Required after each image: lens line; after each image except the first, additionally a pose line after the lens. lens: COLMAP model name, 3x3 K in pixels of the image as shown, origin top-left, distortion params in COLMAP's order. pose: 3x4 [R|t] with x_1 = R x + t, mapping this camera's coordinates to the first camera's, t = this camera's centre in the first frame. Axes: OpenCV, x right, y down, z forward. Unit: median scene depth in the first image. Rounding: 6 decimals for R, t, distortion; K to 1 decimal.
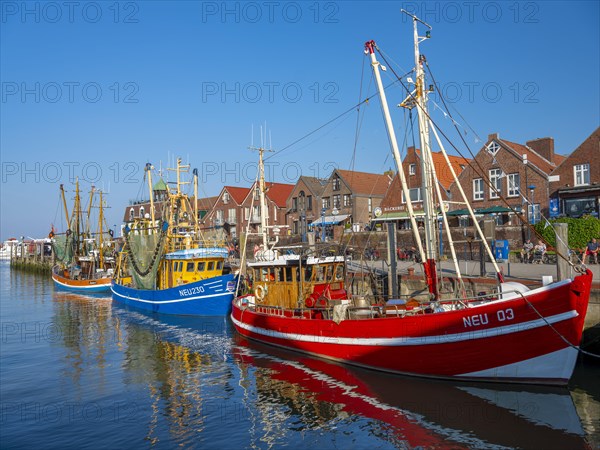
lens RADIAL K [[450.2, 0, 300.0], [0, 450.2, 225.0], [0, 0, 1]] dist [-0.021865, 0.000623]
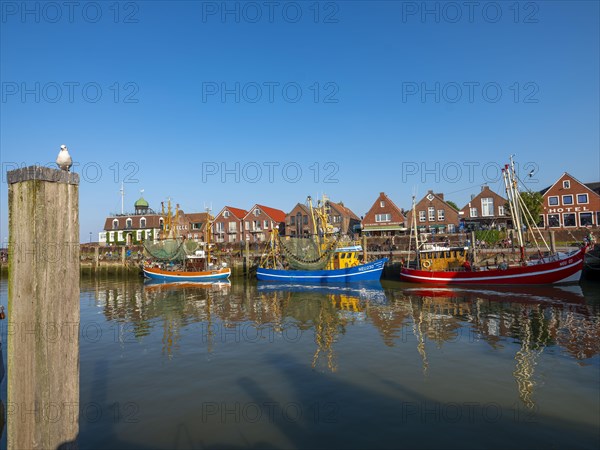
lens RADIAL K [[323.5, 0, 300.0], [0, 323.5, 225.0], [0, 0, 1]] dist [0.002941, 0.000518]
pose [[0.883981, 0.018687, 0.467149, -1.012958], [-0.004840, 0.999513, -0.030823, 0.010511], [-0.467497, 0.024985, 0.883641, -0.058355]]
